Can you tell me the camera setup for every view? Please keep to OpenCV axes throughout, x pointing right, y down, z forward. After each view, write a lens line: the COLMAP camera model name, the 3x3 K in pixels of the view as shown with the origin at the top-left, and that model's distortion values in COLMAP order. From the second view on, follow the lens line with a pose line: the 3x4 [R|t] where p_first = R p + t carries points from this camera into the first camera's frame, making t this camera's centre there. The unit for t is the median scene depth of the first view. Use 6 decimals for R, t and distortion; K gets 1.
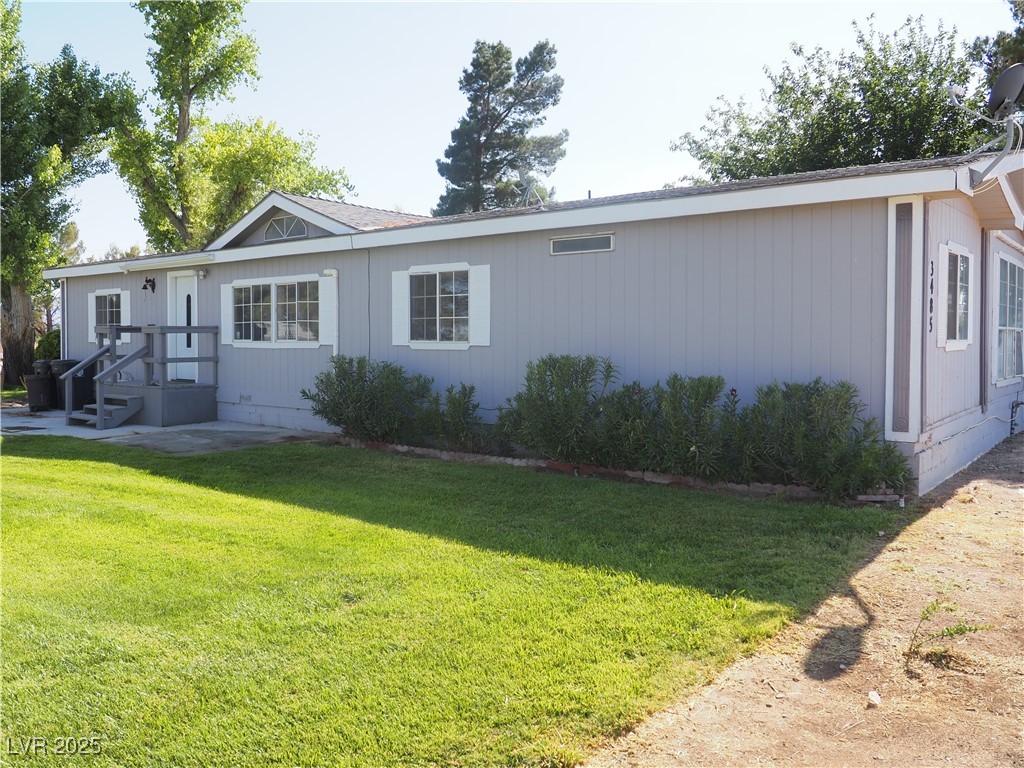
lens RADIAL K [[858.9, 0, 507.9], [0, 858.9, 383.4], [0, 0, 1]] dist [-0.060344, 0.031145]
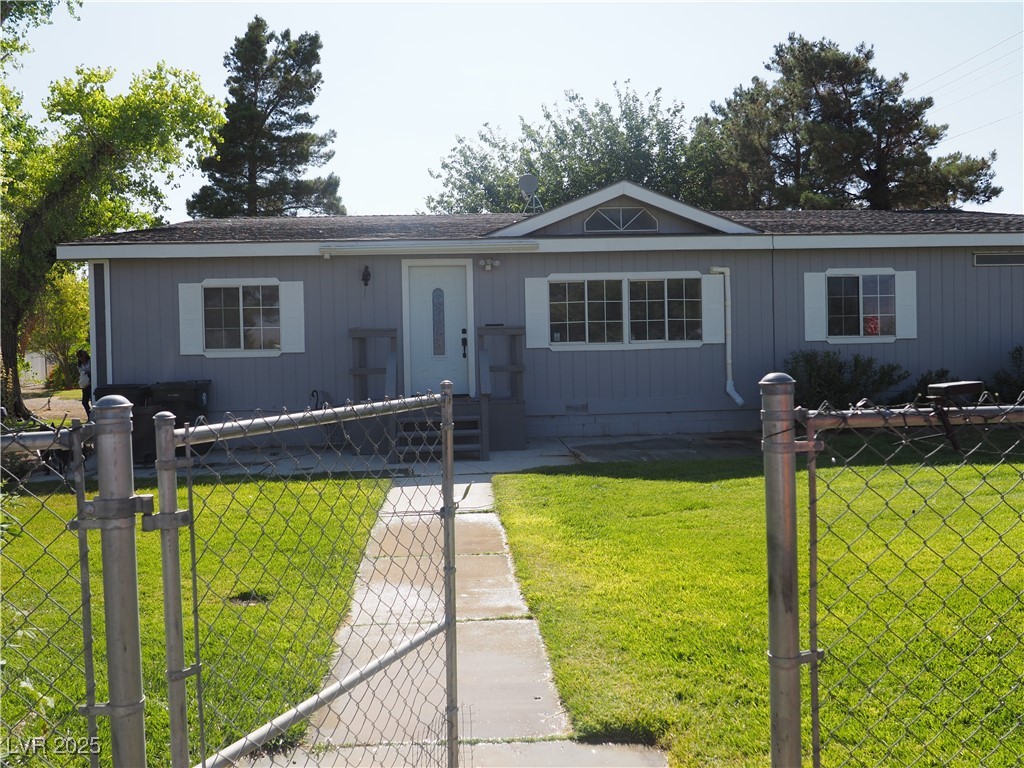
lens RADIAL K [[807.9, 0, 512.0], [0, 807.9, 384.0], [0, 0, 1]] dist [-0.027124, 0.002310]
pose [[0.725123, -0.057190, 0.686241, -1.685839], [0.061478, 0.997942, 0.018205, -0.048829], [-0.685870, 0.028988, 0.727147, 0.793247]]
